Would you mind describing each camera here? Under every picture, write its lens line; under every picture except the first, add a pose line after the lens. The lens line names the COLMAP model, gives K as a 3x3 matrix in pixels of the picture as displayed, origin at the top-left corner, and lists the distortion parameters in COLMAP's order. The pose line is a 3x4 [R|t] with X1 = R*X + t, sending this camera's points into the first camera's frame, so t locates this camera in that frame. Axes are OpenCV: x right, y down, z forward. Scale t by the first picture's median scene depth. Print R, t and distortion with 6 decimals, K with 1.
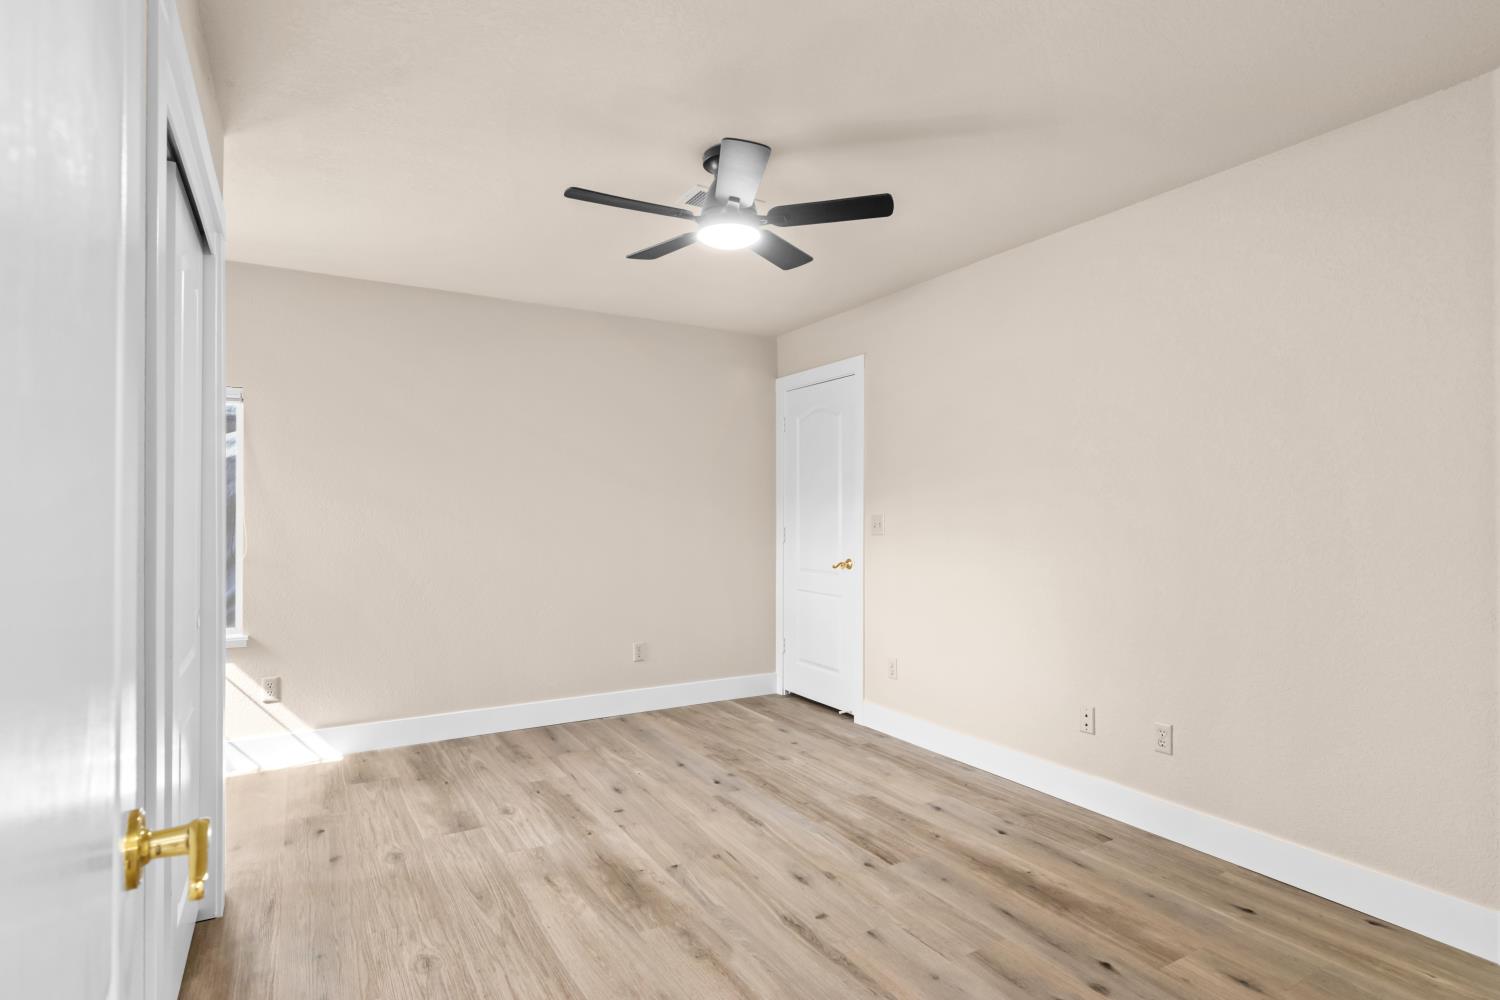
lens RADIAL K [[774.9, 0, 745.2], [0, 774.9, 509.9], [0, 0, 1]] dist [-0.000885, 0.001108]
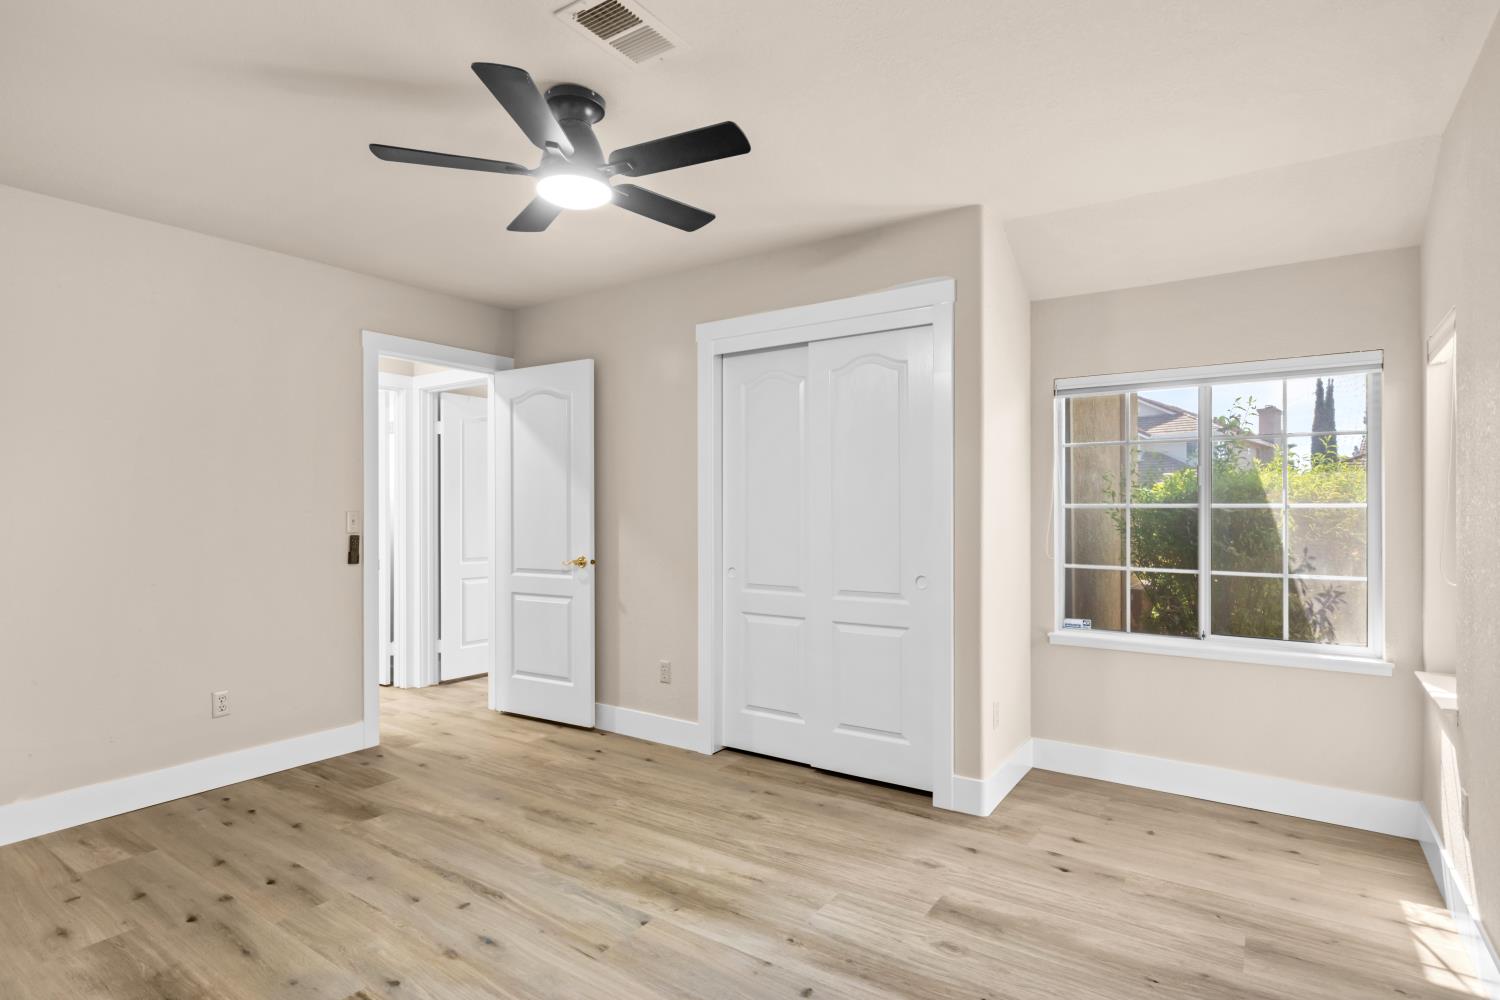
lens RADIAL K [[774.9, 0, 745.2], [0, 774.9, 509.9], [0, 0, 1]] dist [-0.000885, 0.001108]
pose [[-0.910611, 0.002524, -0.413256, 0.169201], [0.004657, 0.999981, -0.004156, 0.010488], [0.413238, -0.005709, -0.910605, 1.942406]]
